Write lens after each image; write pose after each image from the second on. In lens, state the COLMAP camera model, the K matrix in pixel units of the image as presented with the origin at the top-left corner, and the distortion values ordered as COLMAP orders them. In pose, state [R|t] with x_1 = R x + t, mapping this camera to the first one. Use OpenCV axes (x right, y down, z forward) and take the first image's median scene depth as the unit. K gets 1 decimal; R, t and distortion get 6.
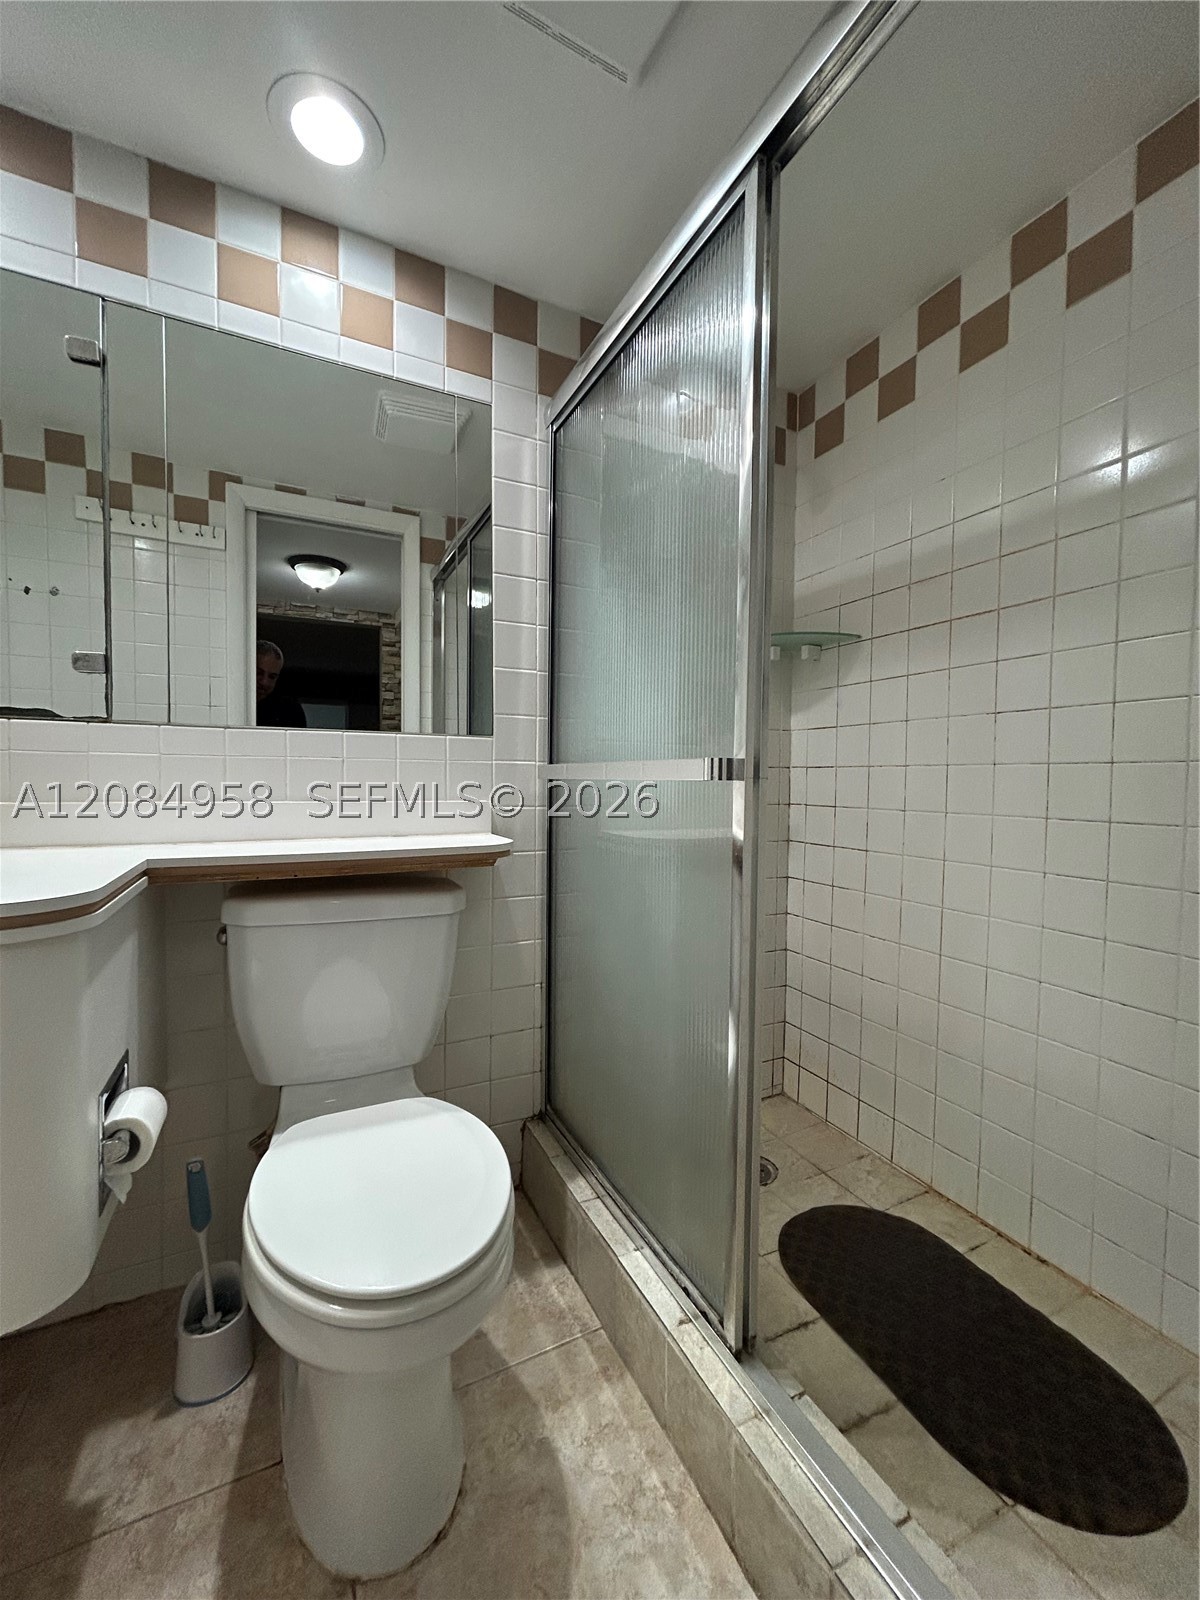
lens RADIAL K [[640.4, 0, 600.0], [0, 640.4, 800.0], [0, 0, 1]] dist [-0.000488, -0.000142]
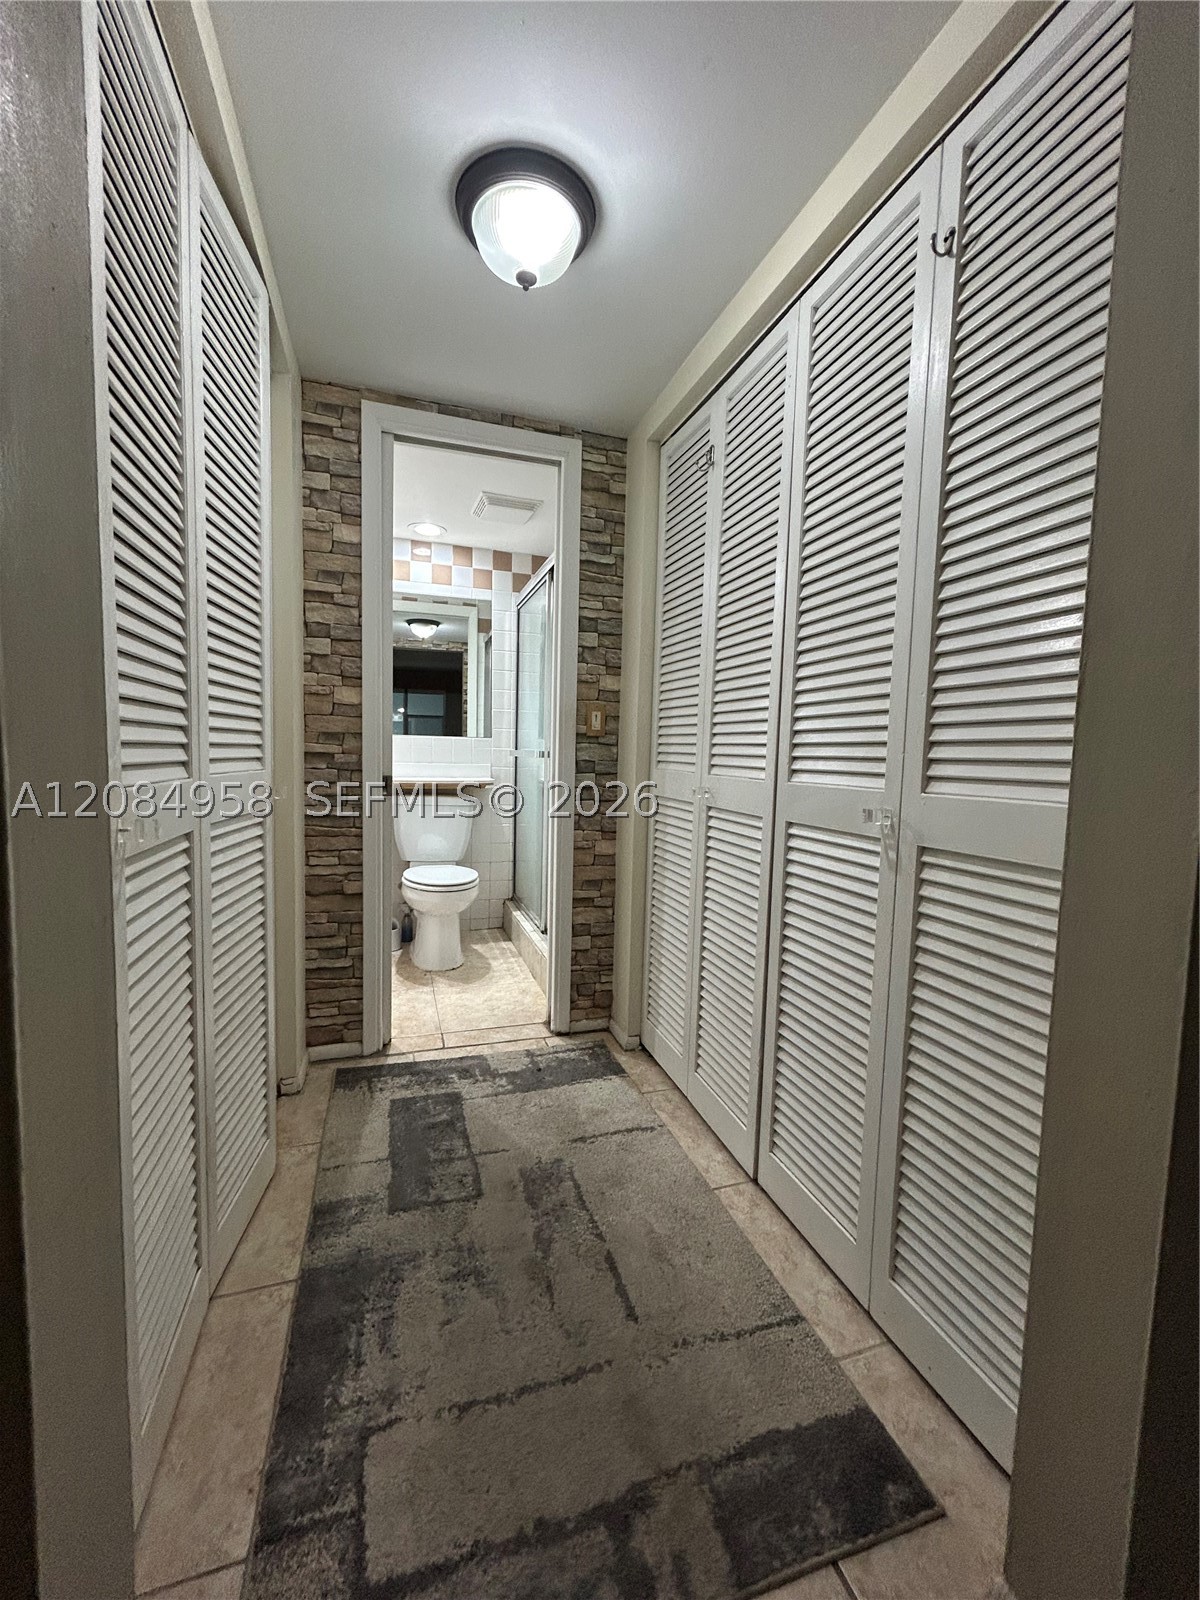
lens RADIAL K [[640.4, 0, 600.0], [0, 640.4, 800.0], [0, 0, 1]] dist [-0.000488, -0.000142]
pose [[0.989588, 0.020114, -0.142514, 0.576451], [-0.015250, 0.999266, 0.035137, 0.039519], [0.143116, -0.032598, 0.989169, -1.313657]]
